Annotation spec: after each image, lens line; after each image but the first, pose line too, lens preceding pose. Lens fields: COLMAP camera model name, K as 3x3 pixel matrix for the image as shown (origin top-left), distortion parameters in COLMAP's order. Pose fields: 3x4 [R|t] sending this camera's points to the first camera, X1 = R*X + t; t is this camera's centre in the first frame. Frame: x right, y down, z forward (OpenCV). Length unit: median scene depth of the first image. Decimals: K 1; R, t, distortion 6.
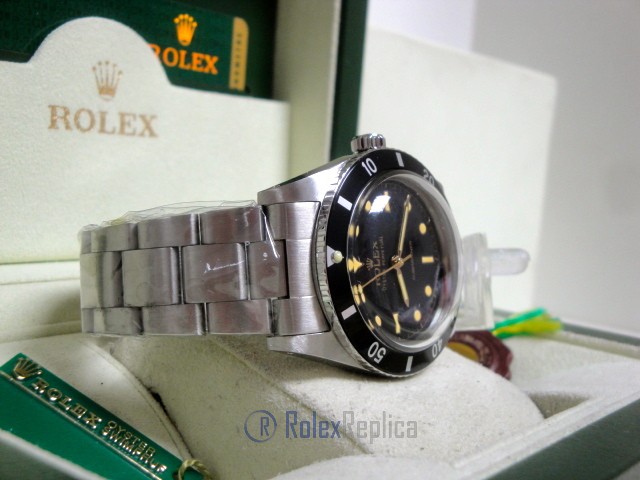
lens RADIAL K [[849.9, 0, 322.7], [0, 849.9, 244.3], [0, 0, 1]] dist [0.064829, 0.032469]
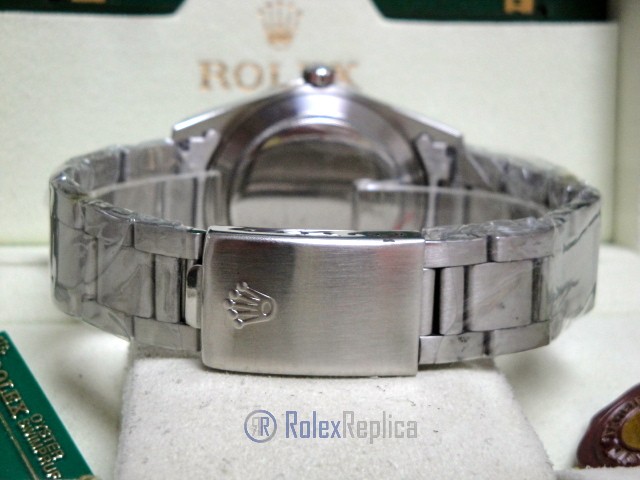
lens RADIAL K [[1217.2, 0, 320.0], [0, 1217.2, 240.0], [0, 0, 1]] dist [0.191452, 0.405755]
pose [[0.700969, 0.011420, -0.713100, 0.639274], [-0.032723, 0.999334, -0.016162, 0.032644], [0.712440, 0.034664, 0.700876, 0.229973]]
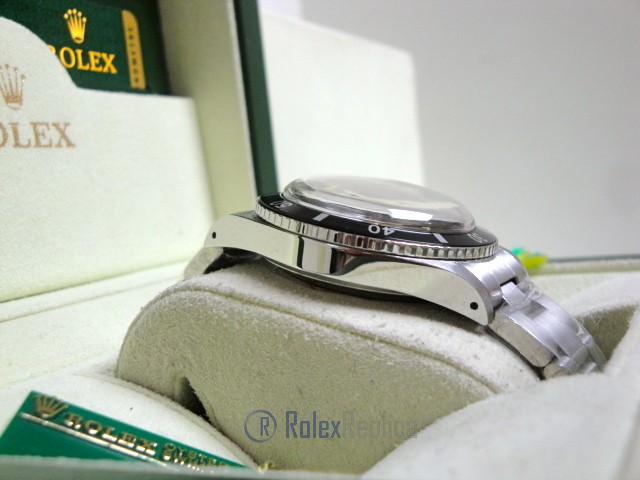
lens RADIAL K [[849.9, 0, 322.7], [0, 849.9, 244.3], [0, 0, 1]] dist [0.064829, 0.032469]
pose [[0.955279, -0.203123, 0.214901, -0.179880], [0.212968, 0.976778, -0.023443, 0.052336], [-0.205149, 0.068162, 0.976354, 0.111354]]
